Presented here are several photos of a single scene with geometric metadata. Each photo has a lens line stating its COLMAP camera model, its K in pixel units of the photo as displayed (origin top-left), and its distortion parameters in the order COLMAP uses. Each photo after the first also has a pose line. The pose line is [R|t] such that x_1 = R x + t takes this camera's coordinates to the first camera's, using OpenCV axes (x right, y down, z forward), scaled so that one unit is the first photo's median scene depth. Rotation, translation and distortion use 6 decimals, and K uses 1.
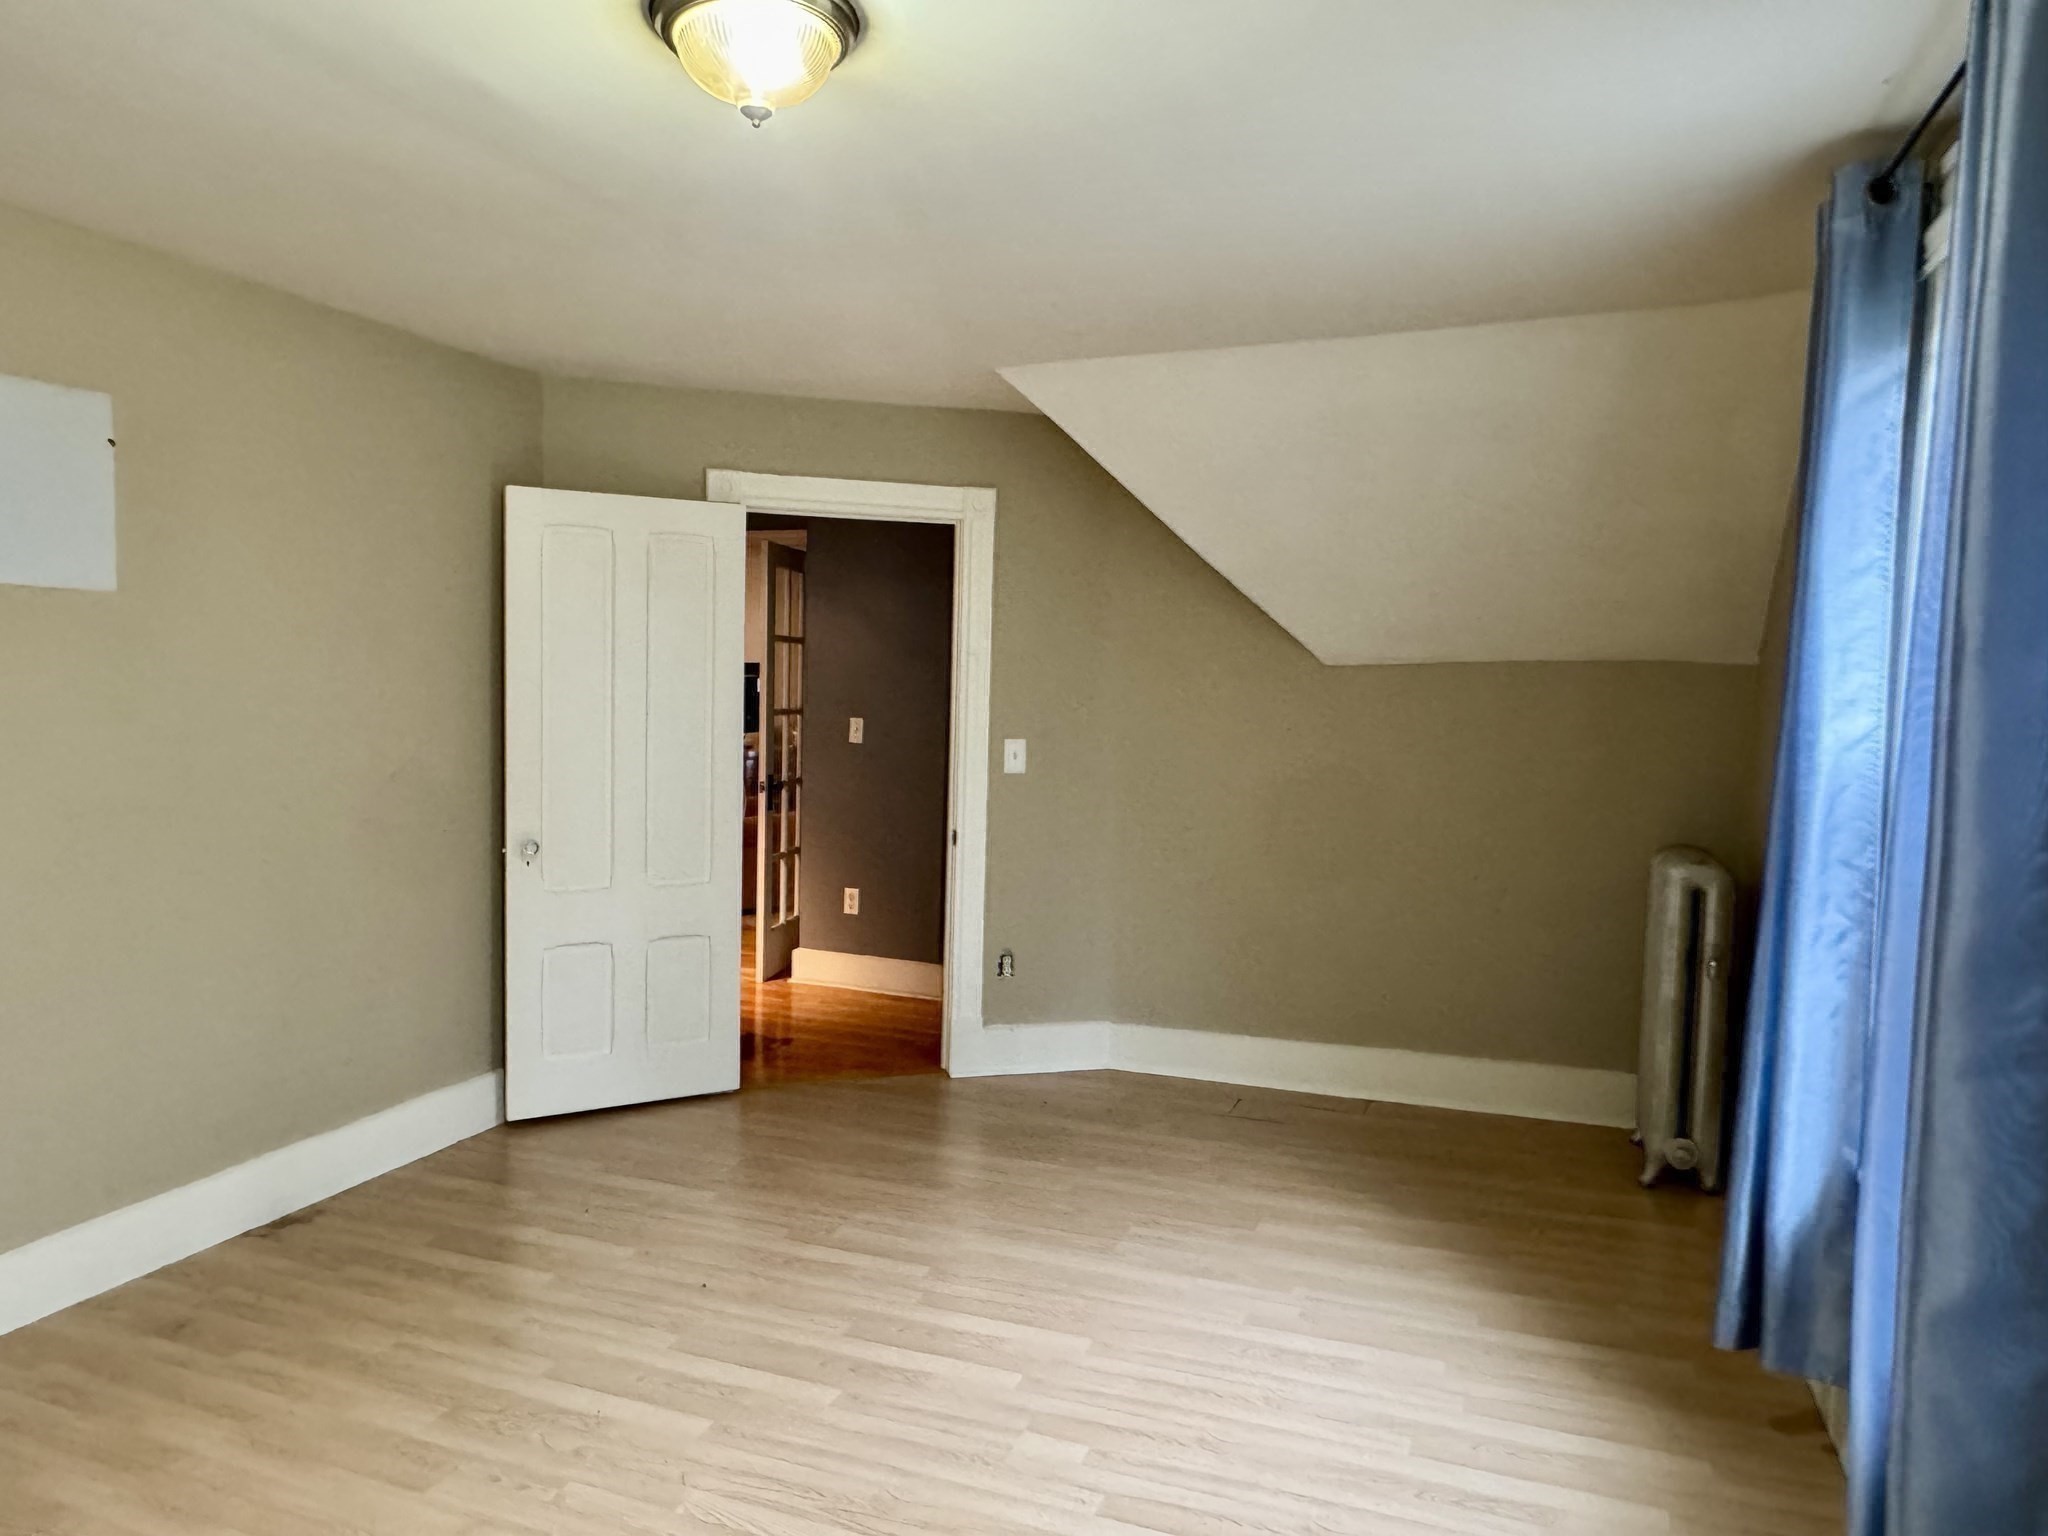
lens RADIAL K [[1316.9, 0, 1023.5], [0, 1316.9, 766.7], [0, 0, 1]] dist [-0.002603, -0.000806]
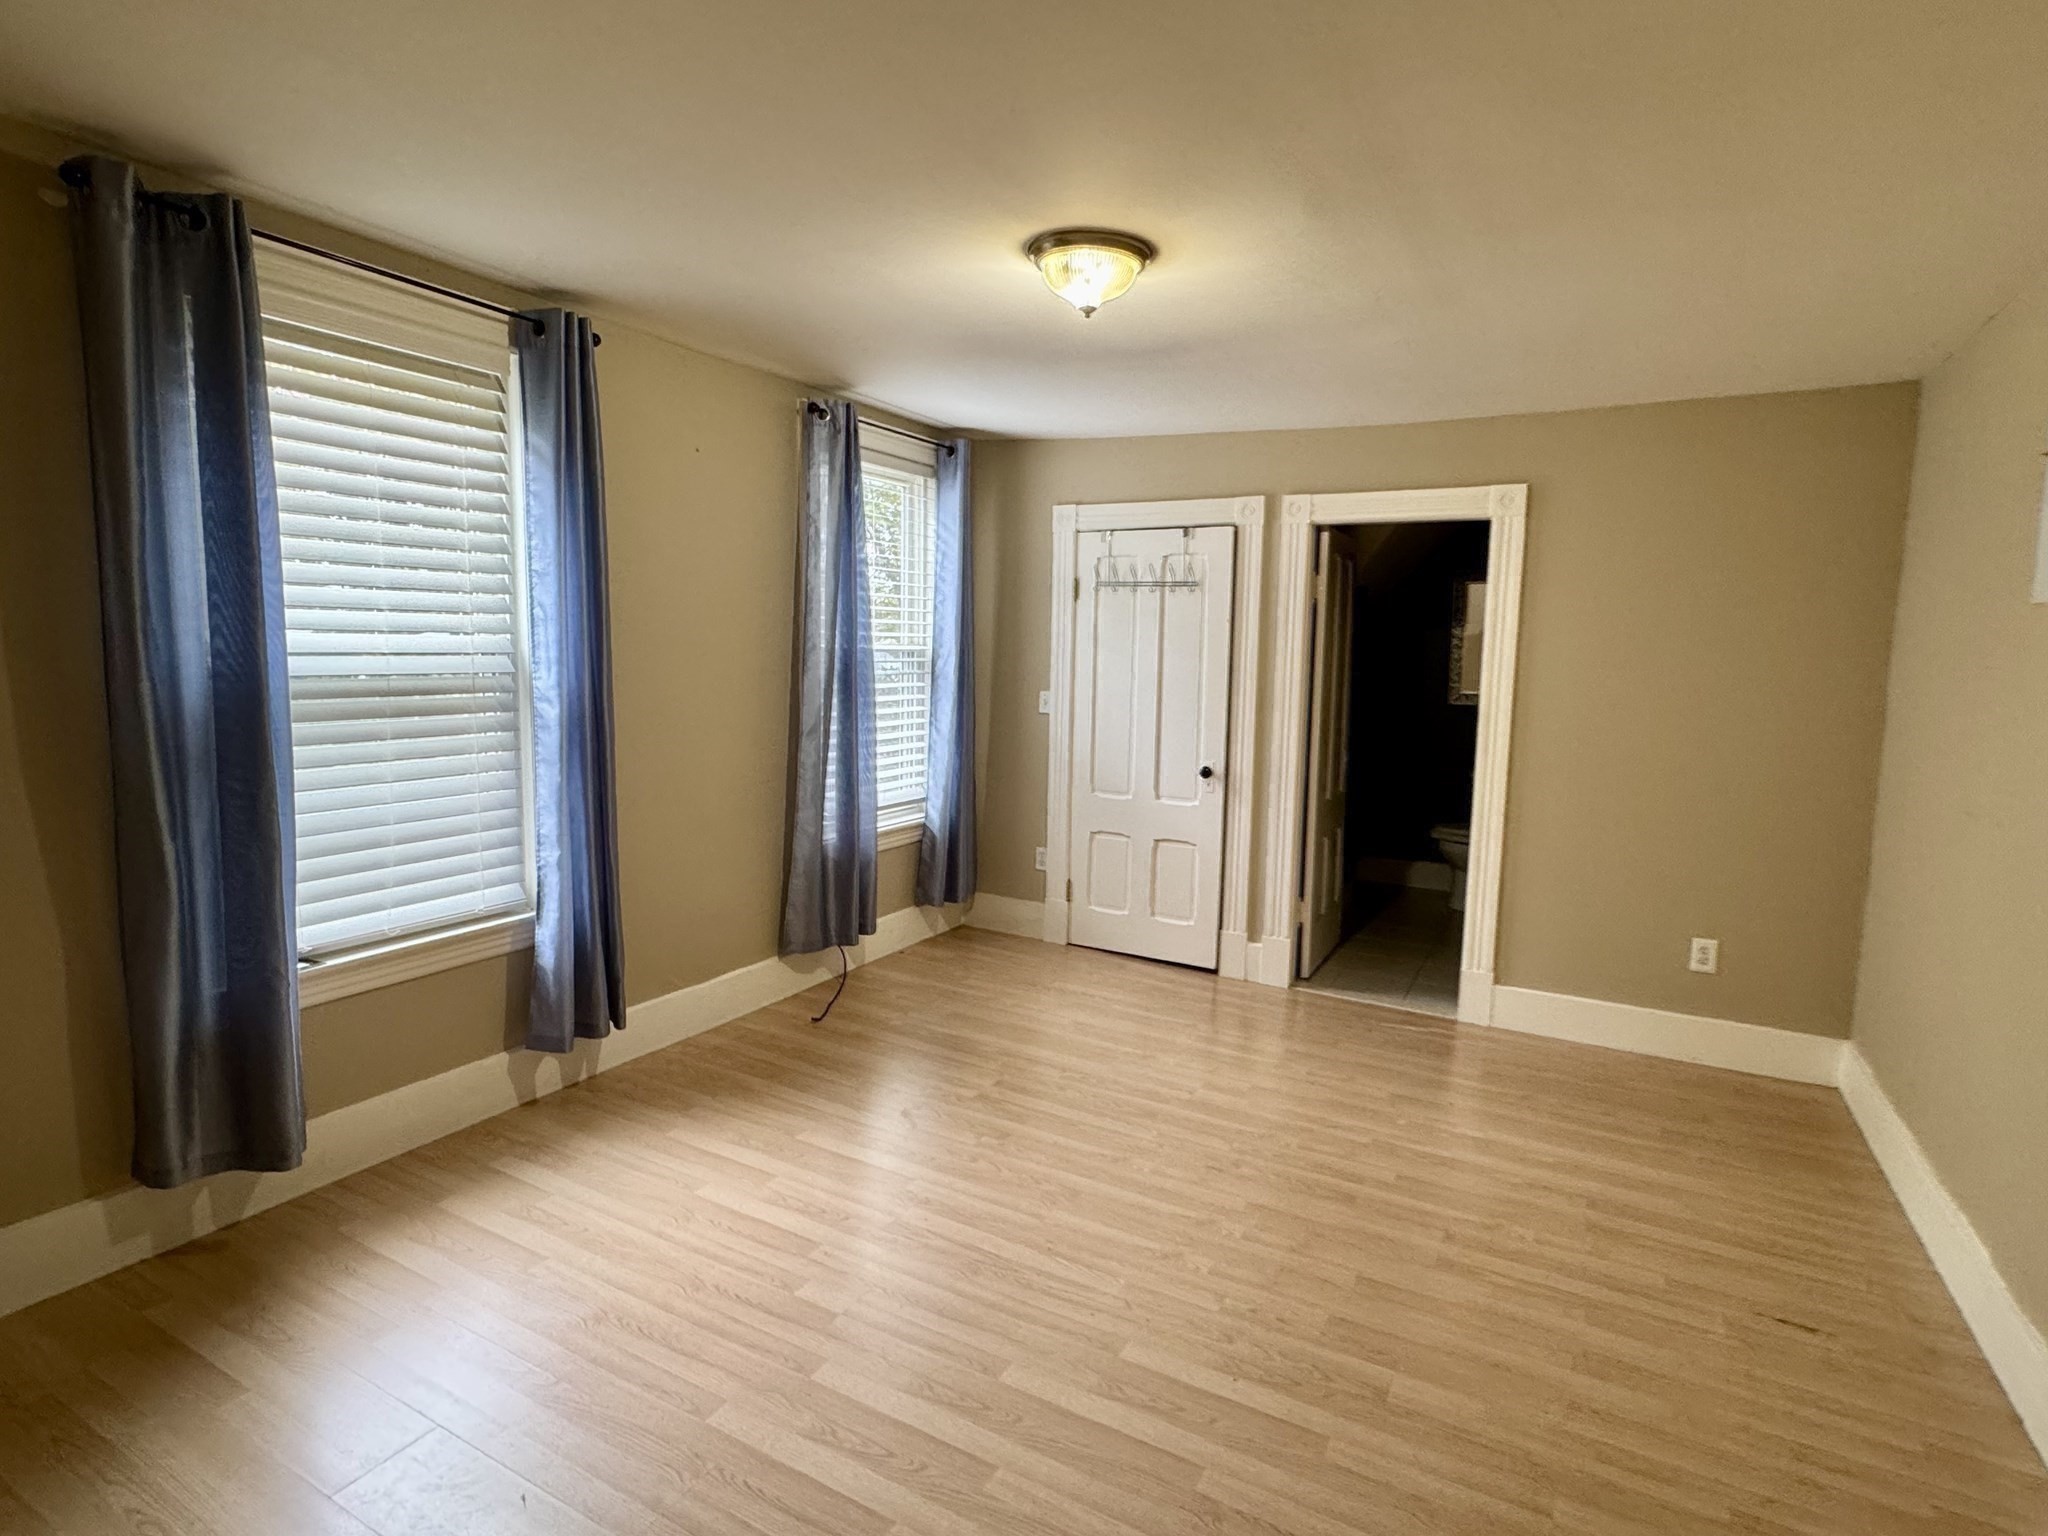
lens RADIAL K [[1075.8, 0, 1018.2], [0, 1075.8, 759.8], [0, 0, 1]] dist [-0.007611, 0.005538]
pose [[-0.989151, -0.056758, 0.135492, -0.247575], [-0.031323, 0.982623, 0.182951, -0.137949], [-0.143522, 0.176722, -0.973741, 1.787523]]
